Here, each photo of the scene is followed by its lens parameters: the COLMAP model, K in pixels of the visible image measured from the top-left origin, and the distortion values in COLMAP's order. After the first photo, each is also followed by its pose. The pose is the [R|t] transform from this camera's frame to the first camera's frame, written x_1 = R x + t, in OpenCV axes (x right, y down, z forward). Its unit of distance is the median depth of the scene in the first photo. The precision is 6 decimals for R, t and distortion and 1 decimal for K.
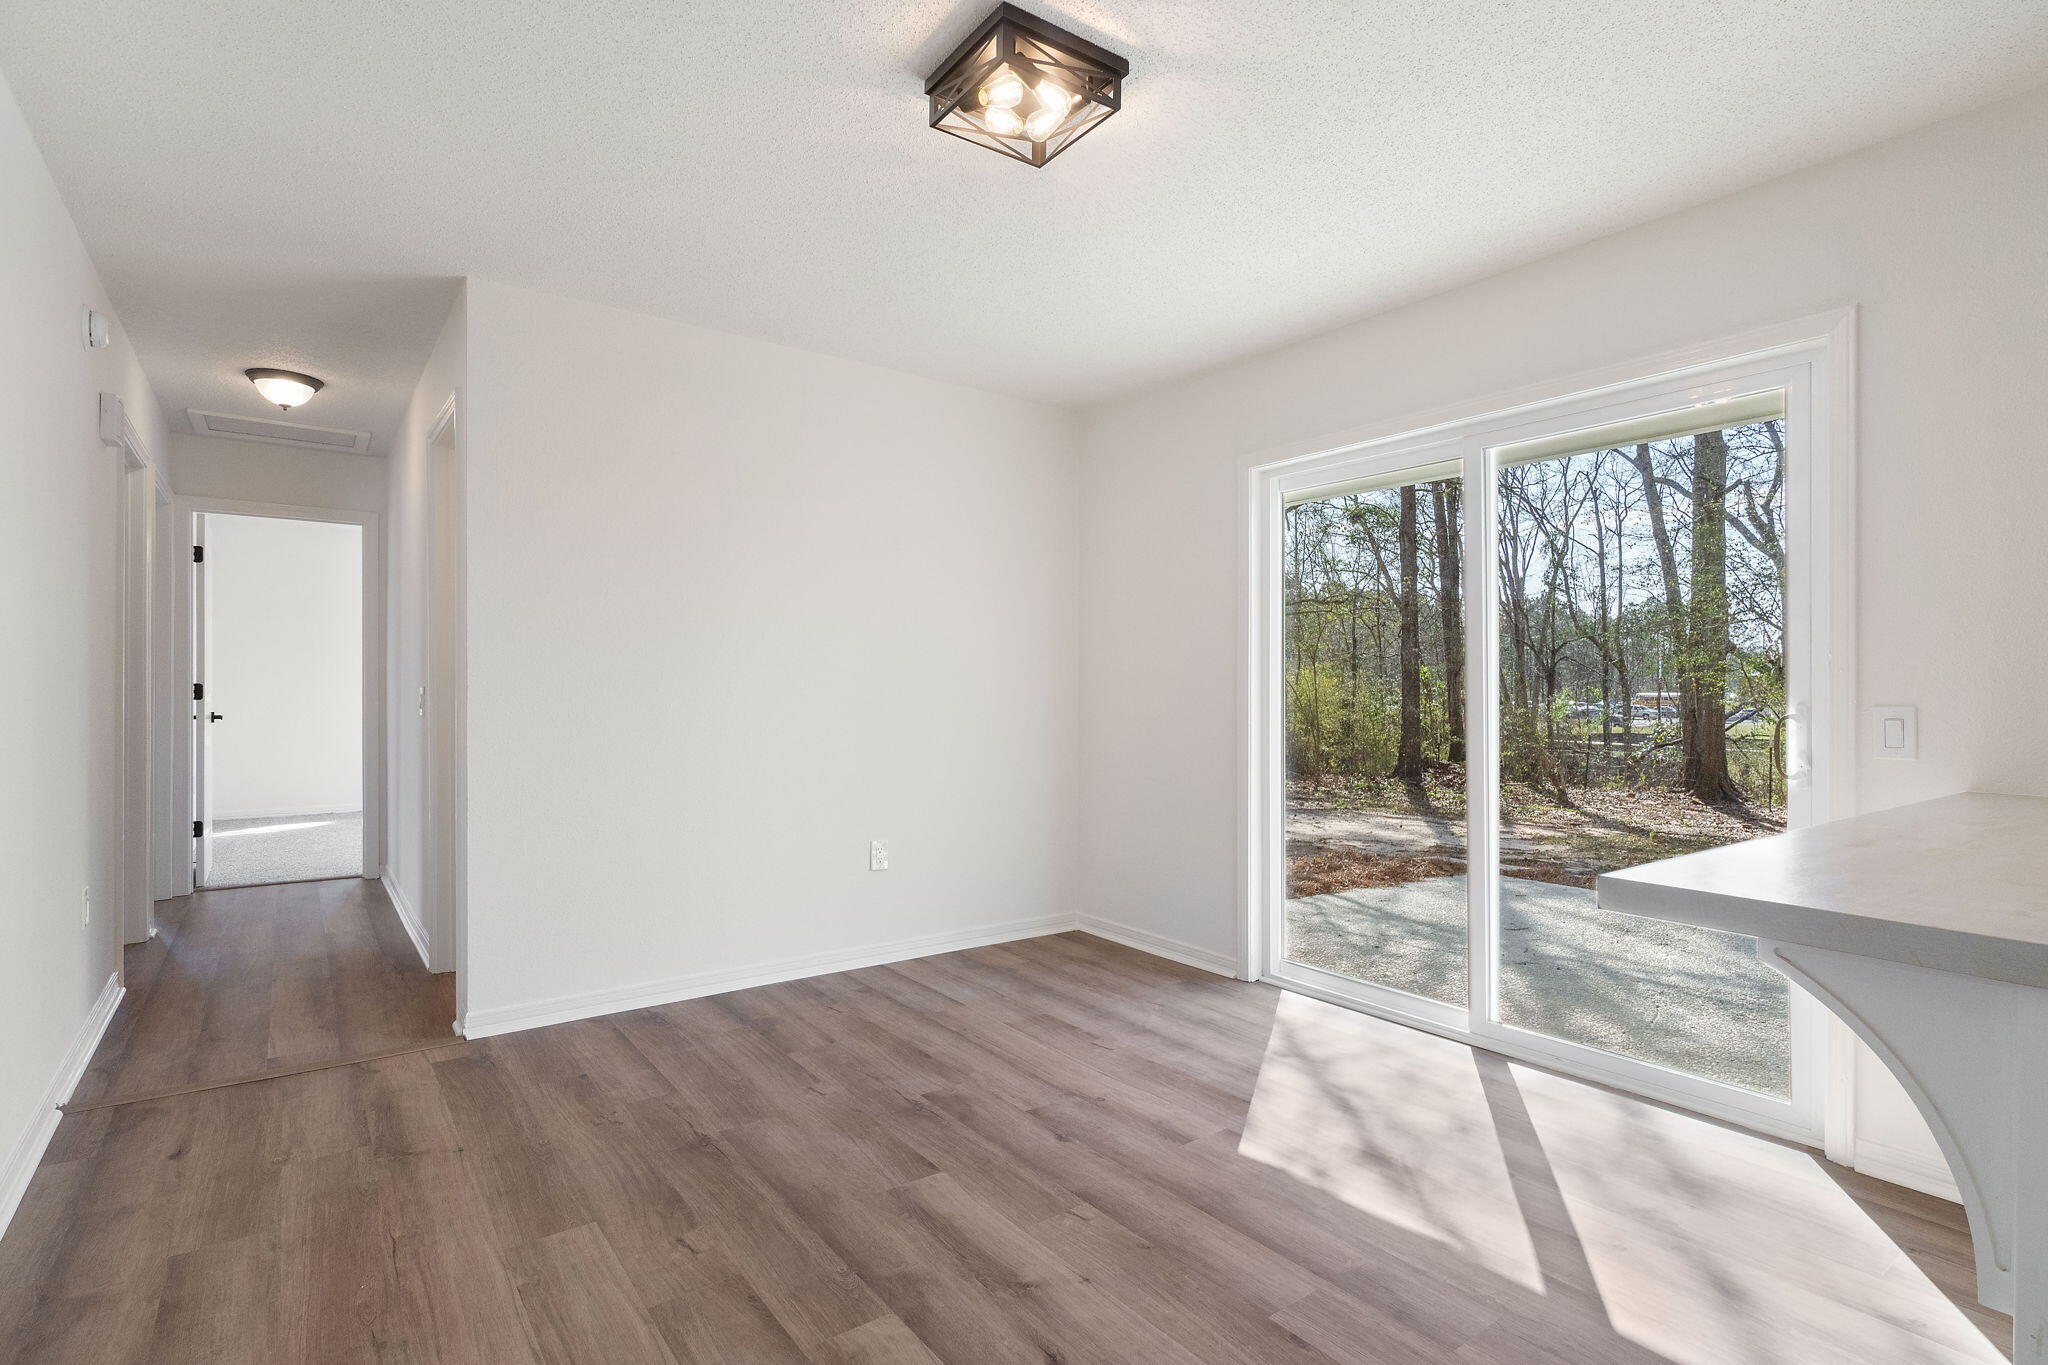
lens RADIAL K [[996.2, 0, 1024.0], [0, 996.2, 686.1], [0, 0, 1]] dist [0.006248, 0.000568]
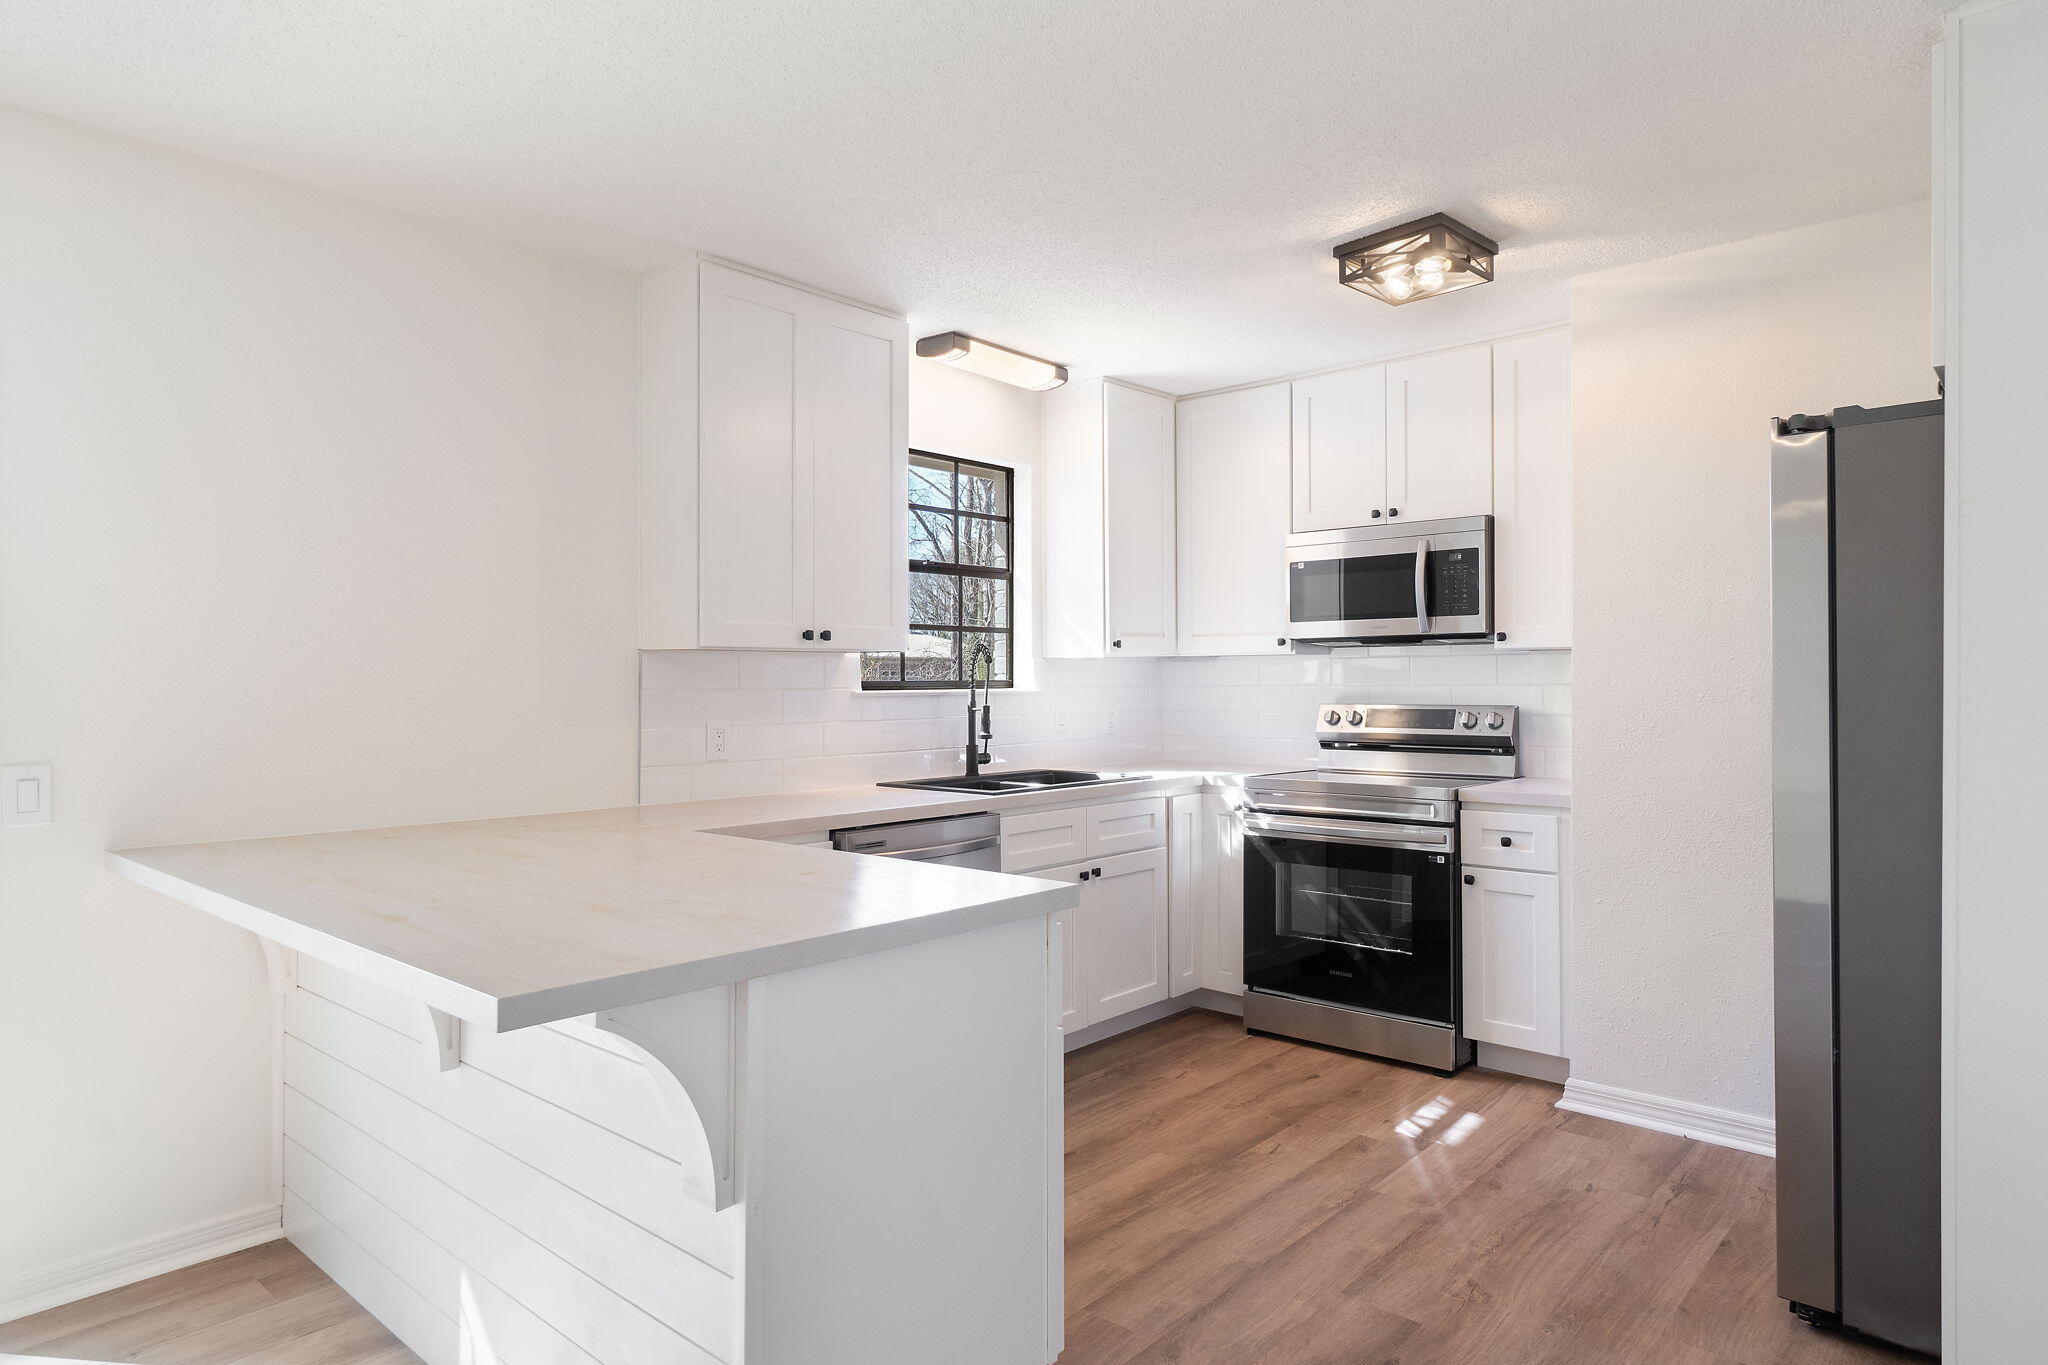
lens RADIAL K [[1180.5, 0, 1027.8], [0, 1180.5, 675.5], [0, 0, 1]] dist [0.006825, -0.001810]
pose [[-0.195813, 0.000931, 0.980641, -0.266768], [0.000556, 0.999999, -0.000838, -0.048515], [-0.980641, 0.000381, -0.195813, 0.309301]]
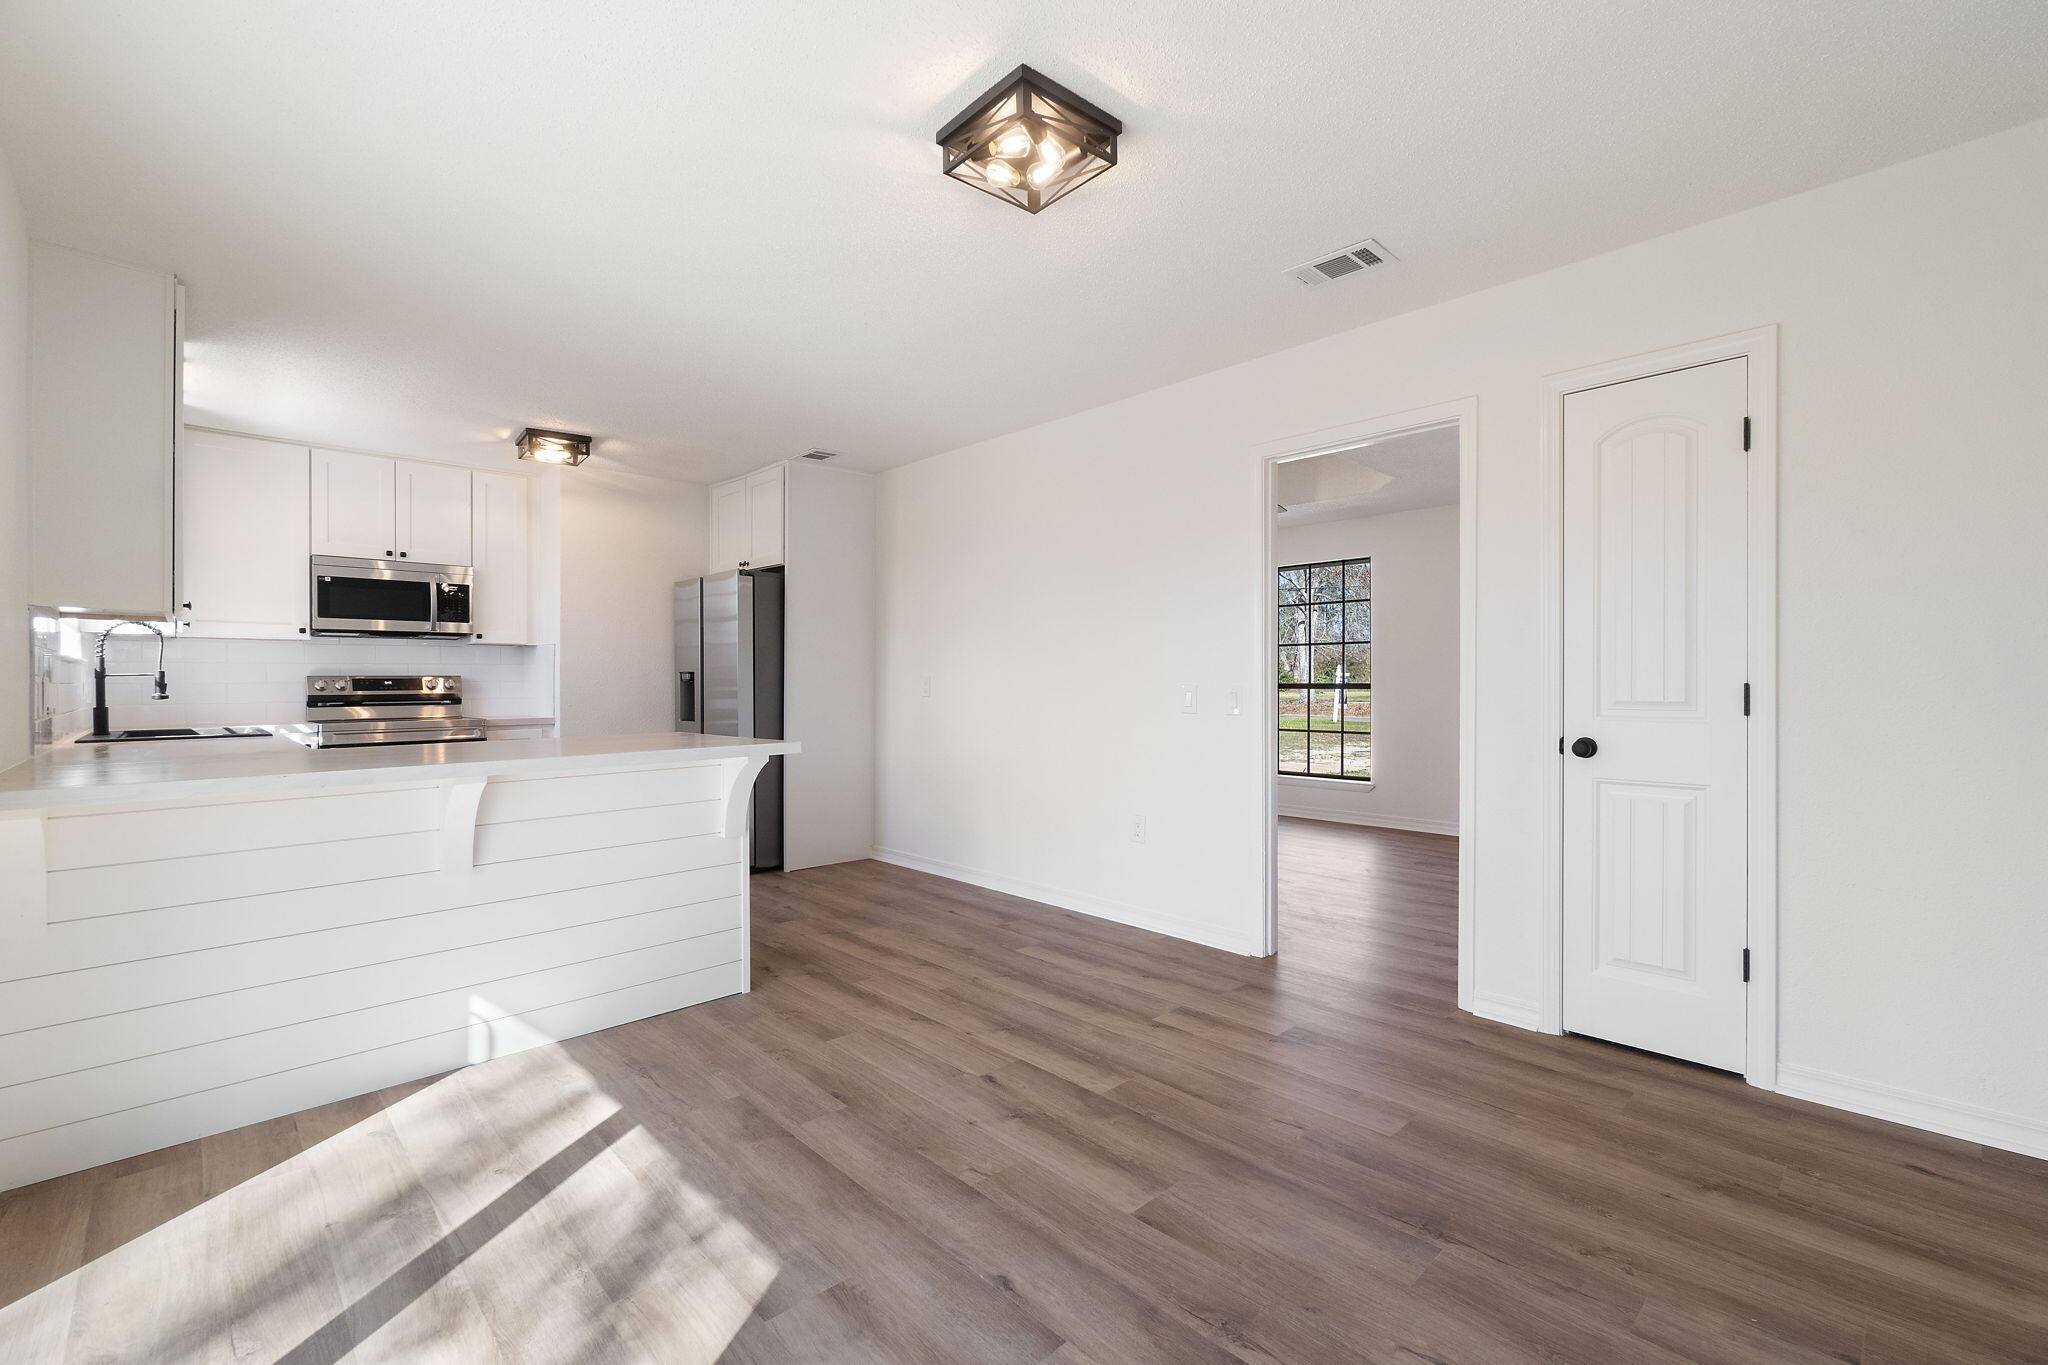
lens RADIAL K [[885.0, 0, 1014.1], [0, 885.0, 688.3], [0, 0, 1]] dist [-0.000378, 0.000127]
pose [[-0.993977, -0.001329, -0.109584, 0.097815], [-0.002076, 0.999975, 0.006698, 0.004182], [0.109572, 0.006885, -0.993955, 1.568387]]
